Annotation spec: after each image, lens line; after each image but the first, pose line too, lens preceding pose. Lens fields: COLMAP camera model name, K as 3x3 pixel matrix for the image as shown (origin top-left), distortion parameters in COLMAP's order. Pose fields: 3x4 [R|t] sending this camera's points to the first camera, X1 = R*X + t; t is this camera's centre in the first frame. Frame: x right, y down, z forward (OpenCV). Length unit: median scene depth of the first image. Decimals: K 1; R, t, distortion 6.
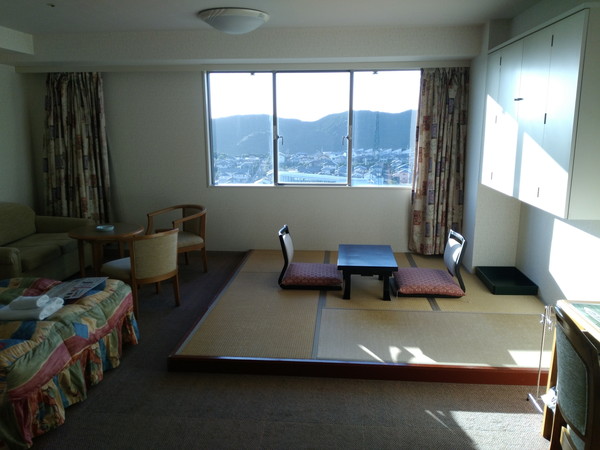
lens RADIAL K [[488.2, 0, 300.0], [0, 488.2, 225.0], [0, 0, 1]] dist [0.072344, -0.121437]
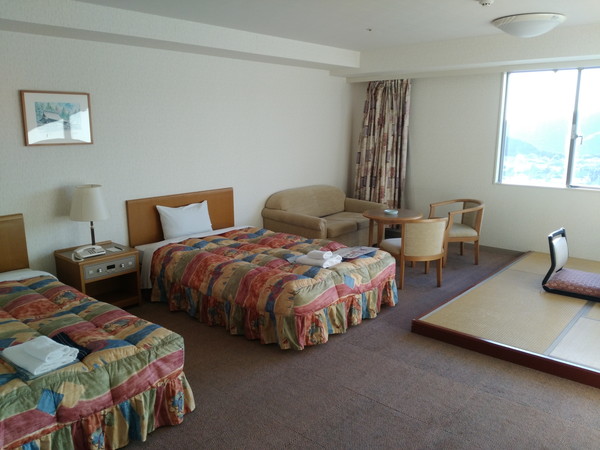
lens RADIAL K [[488.2, 0, 300.0], [0, 488.2, 225.0], [0, 0, 1]] dist [0.072344, -0.121437]
pose [[0.807764, 0.119473, -0.577273, 0.109376], [-0.116686, 0.992277, 0.042086, 0.012979], [0.577843, 0.033364, 0.815466, -0.088564]]
